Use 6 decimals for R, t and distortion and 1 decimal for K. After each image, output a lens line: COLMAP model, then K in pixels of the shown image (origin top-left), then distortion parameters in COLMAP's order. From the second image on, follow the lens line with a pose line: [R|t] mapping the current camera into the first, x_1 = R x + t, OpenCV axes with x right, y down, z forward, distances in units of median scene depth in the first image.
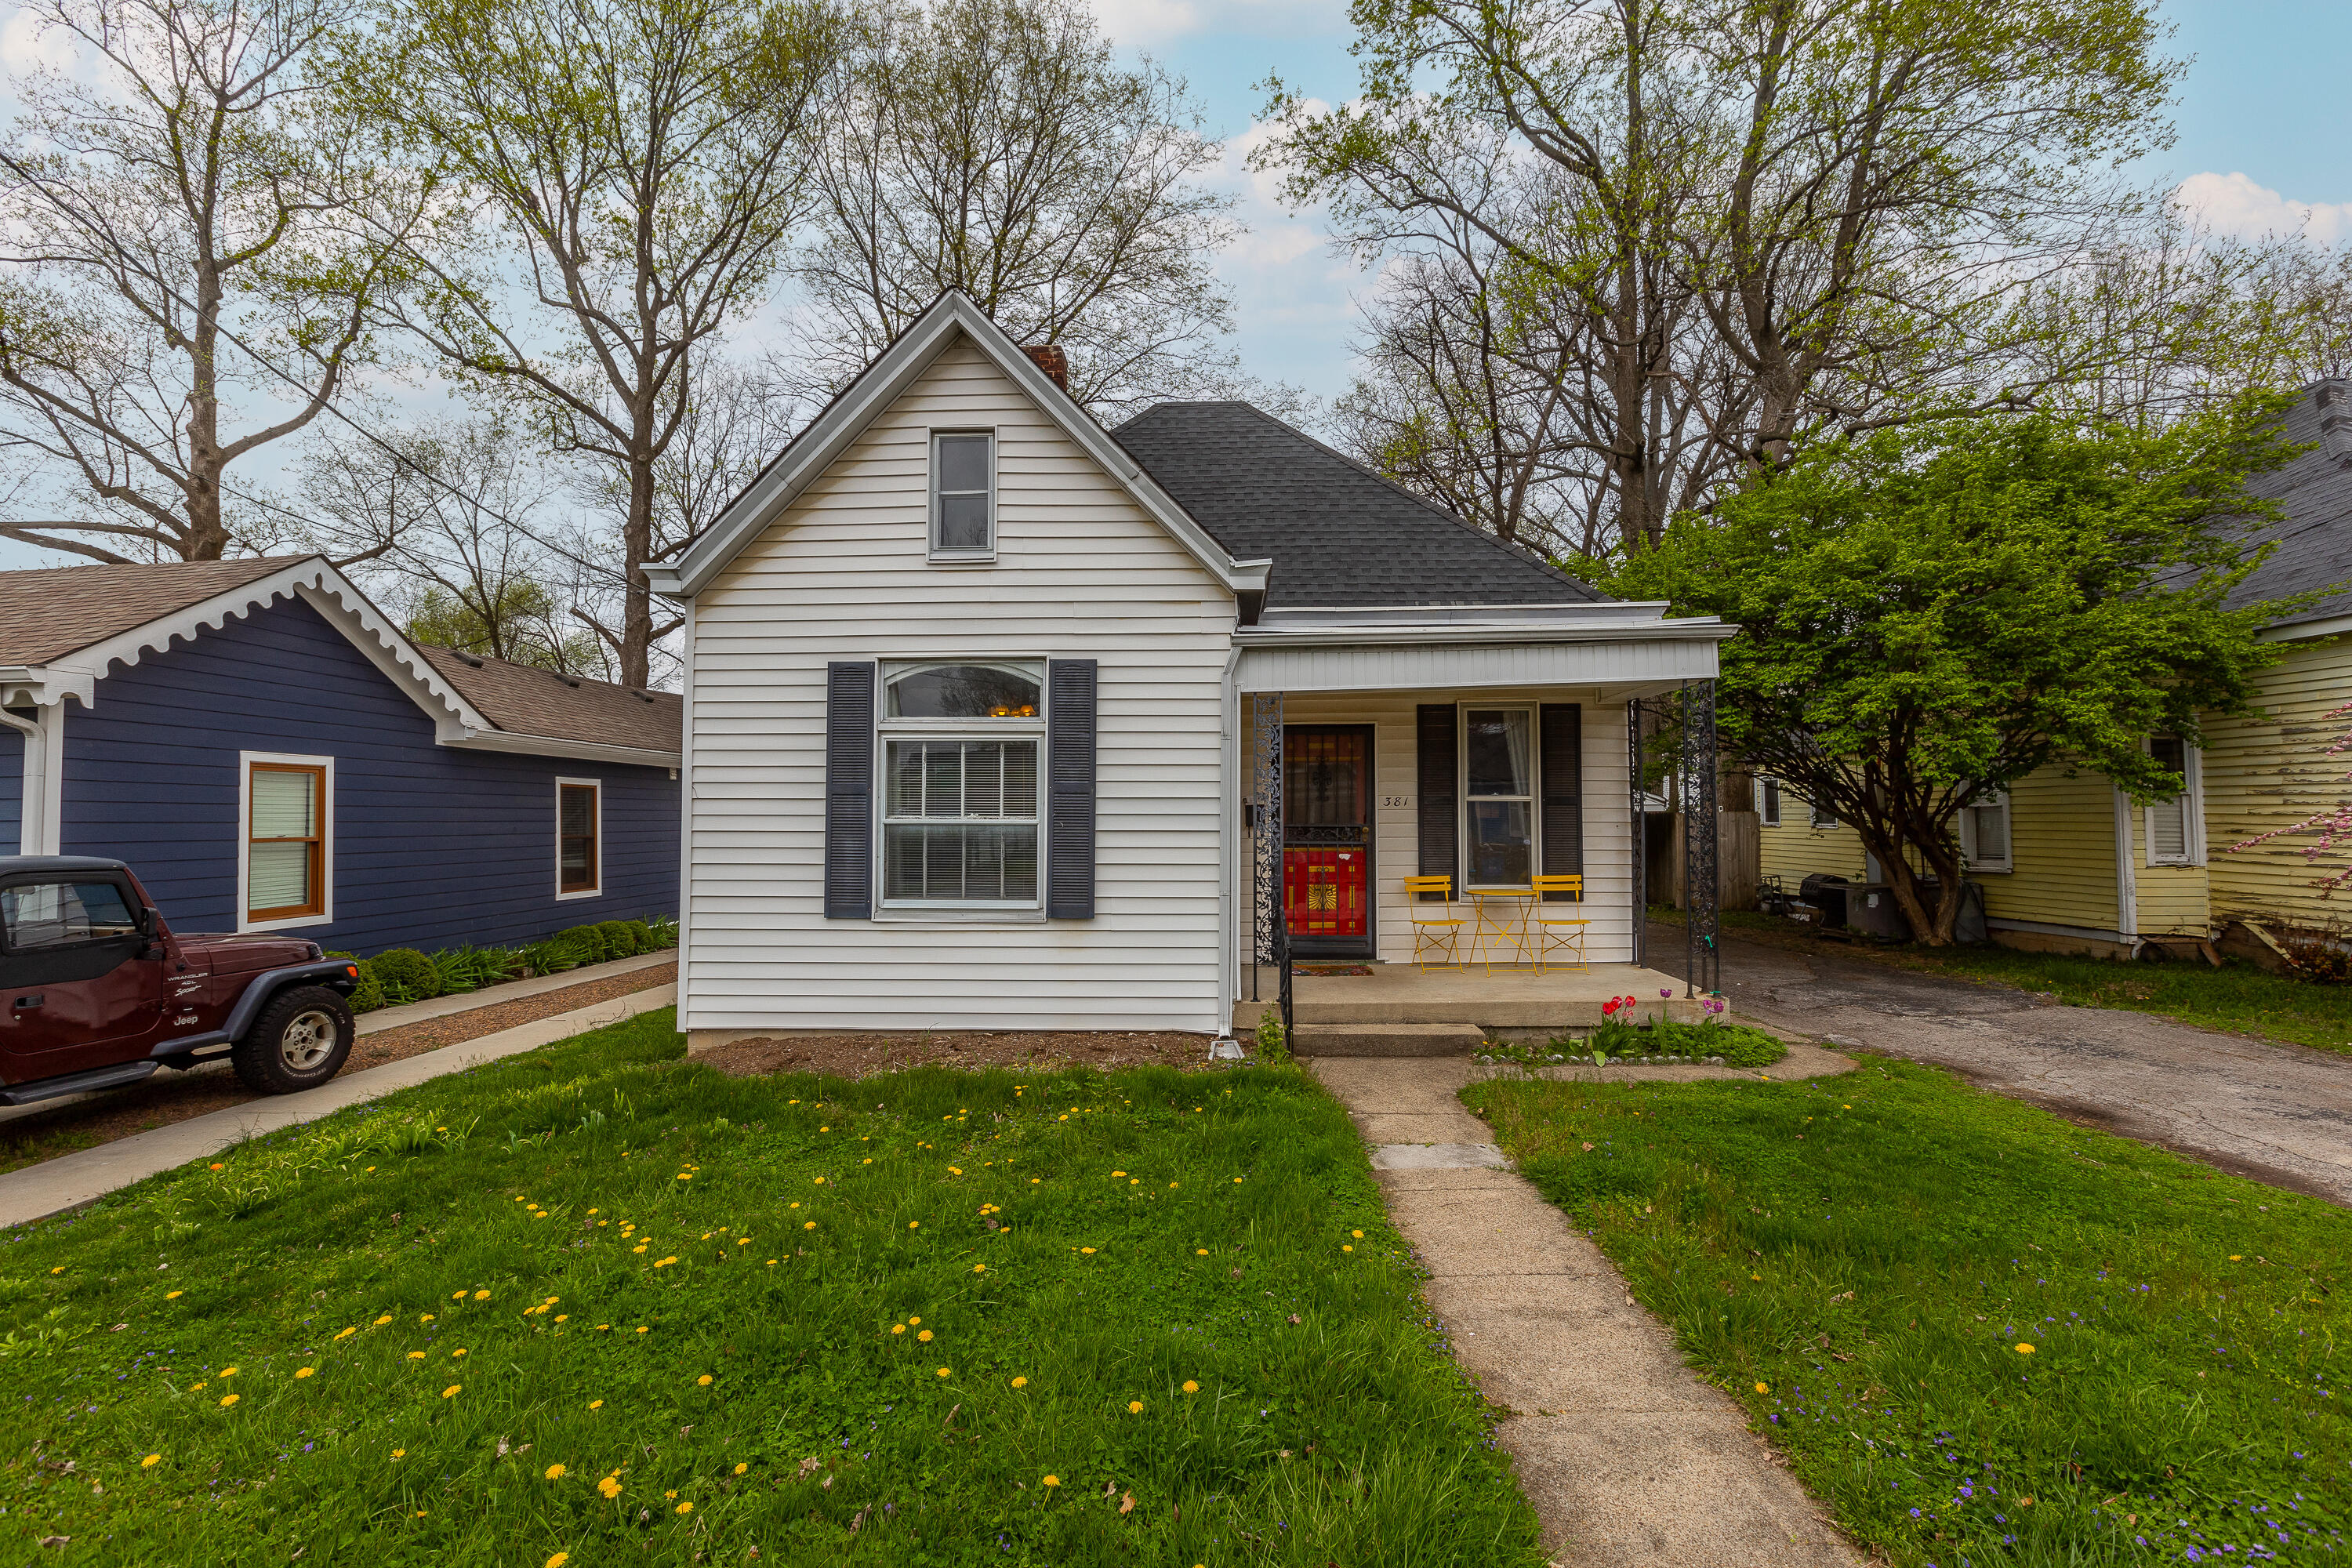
lens RADIAL K [[1053.7, 0, 1181.0], [0, 1053.7, 788.8], [0, 0, 1]] dist [0.010916, 0.000105]
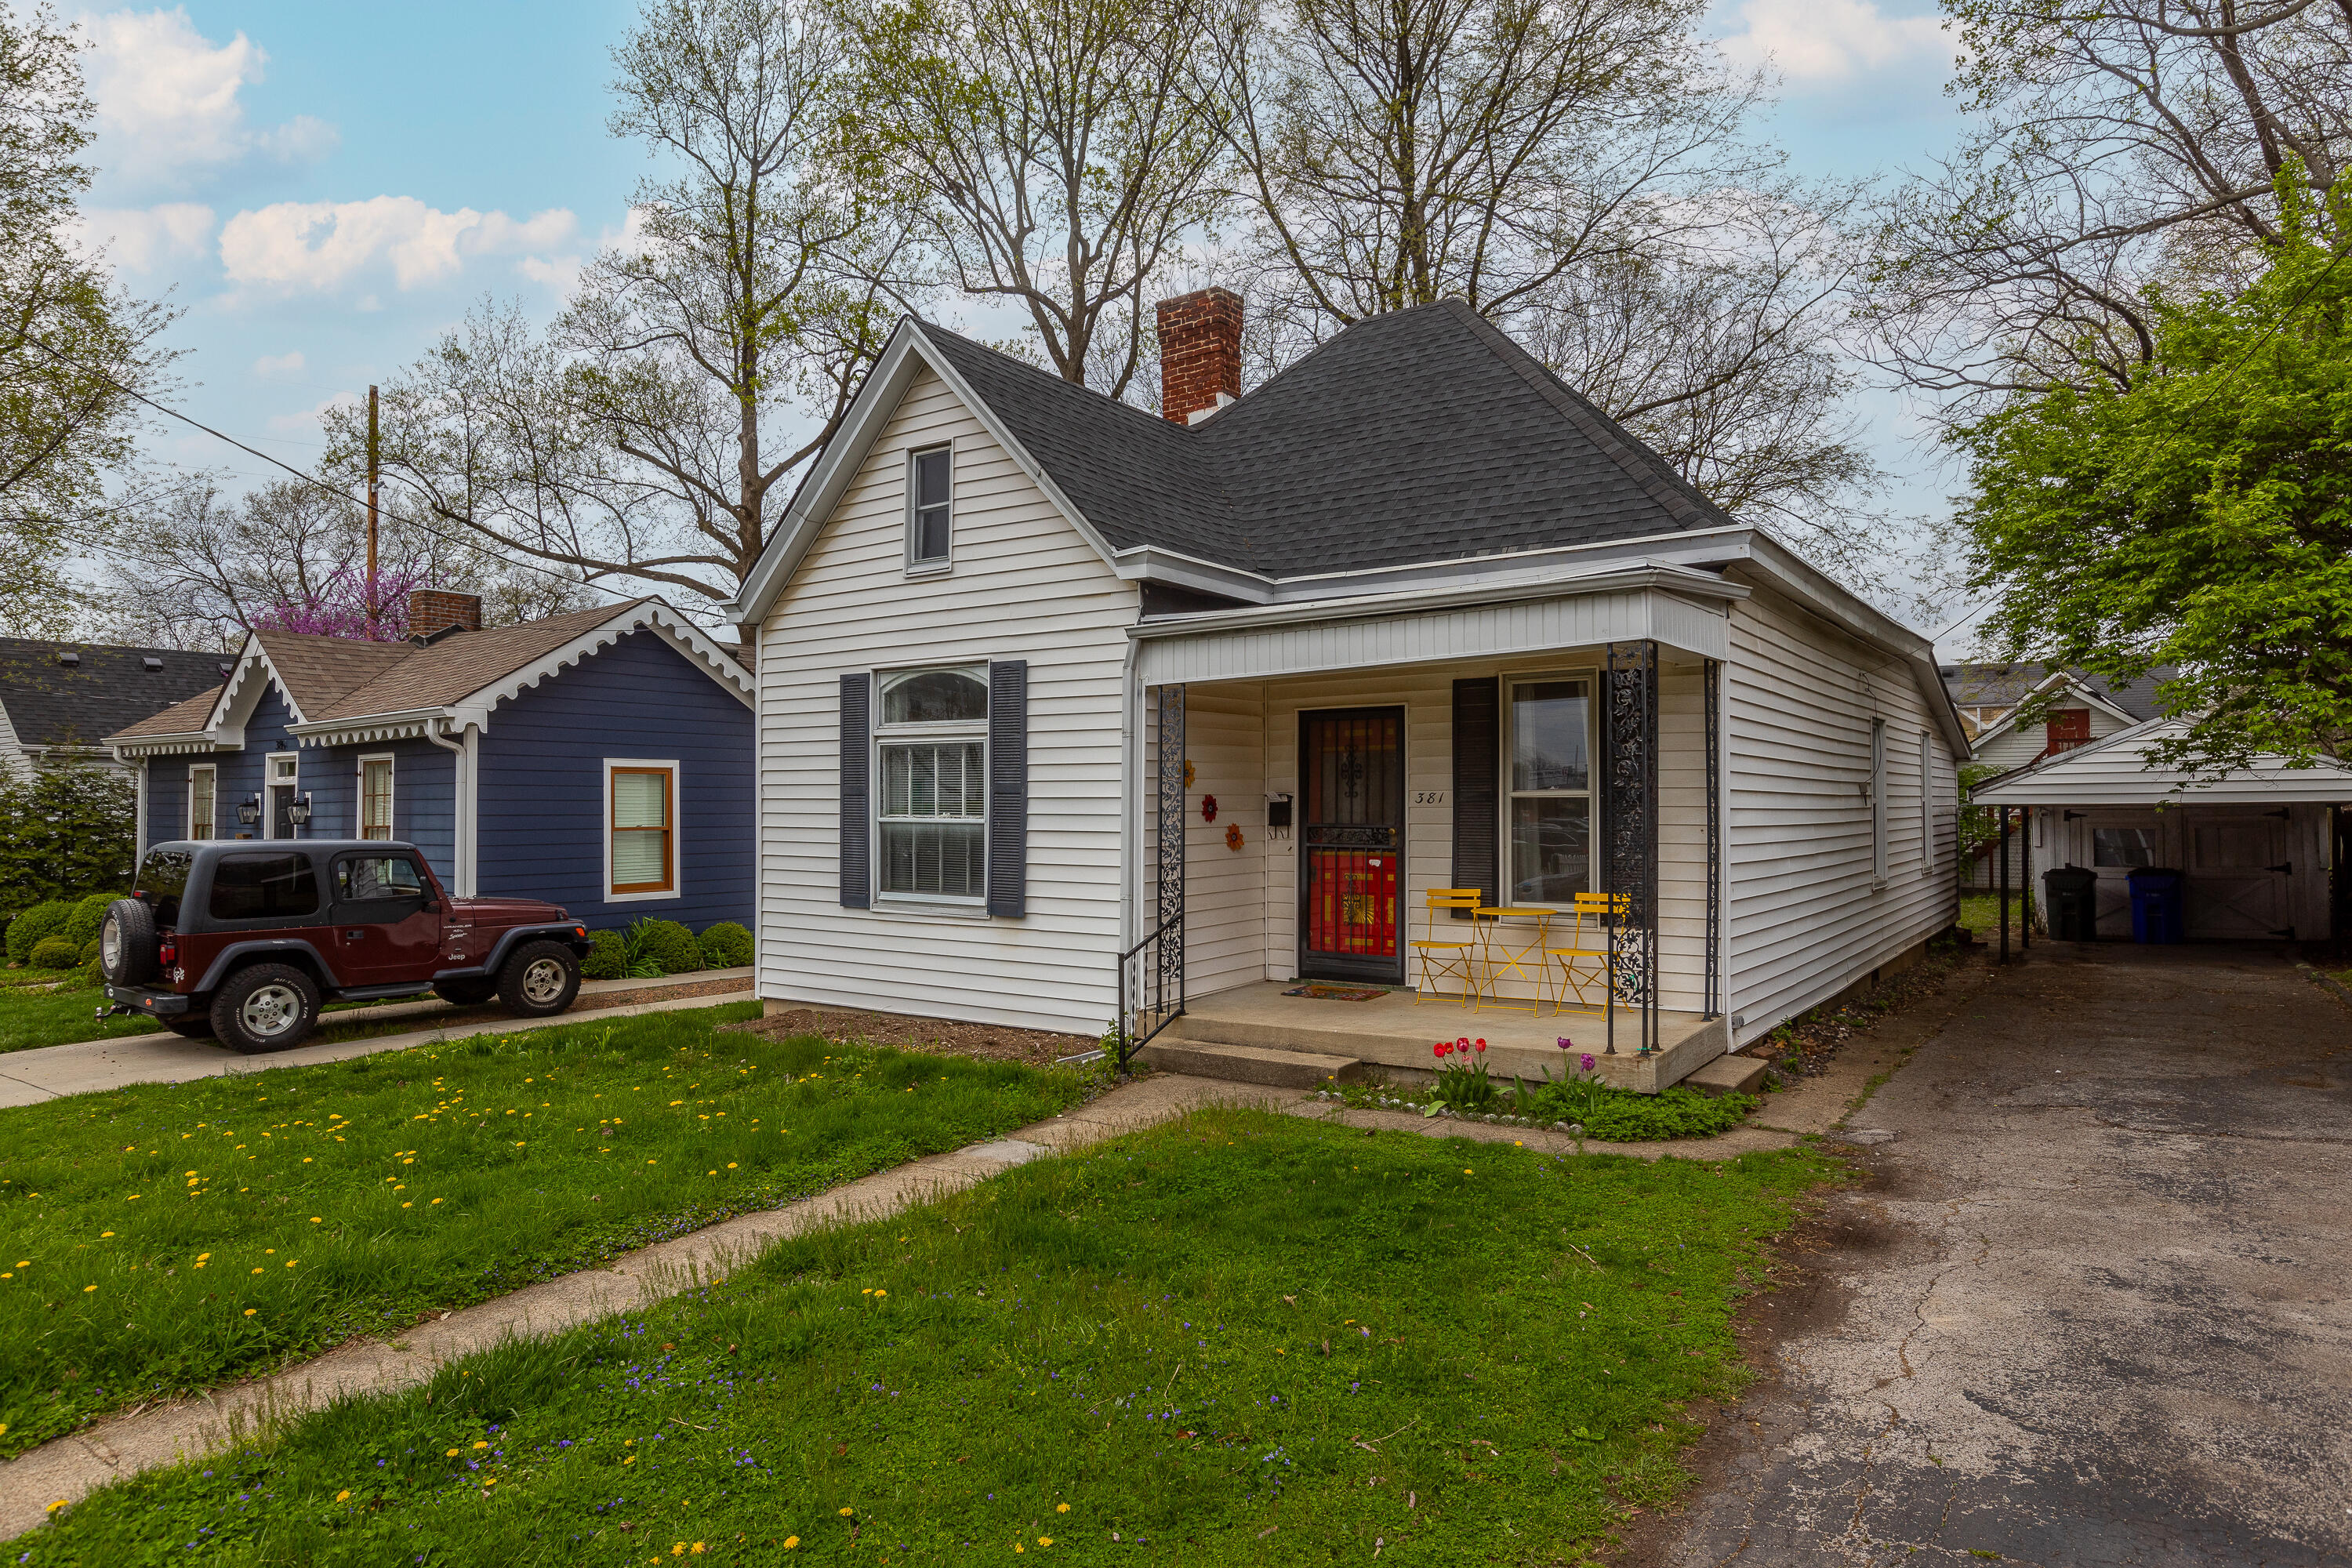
lens RADIAL K [[1400.1, 0, 1173.3], [0, 1400.1, 791.7], [0, 0, 1]] dist [0.002757, 0.000264]
pose [[0.838593, -0.003940, -0.544744, 0.753872], [0.015949, 0.999723, 0.017321, -0.018047], [0.544524, -0.023213, 0.838424, -0.041013]]
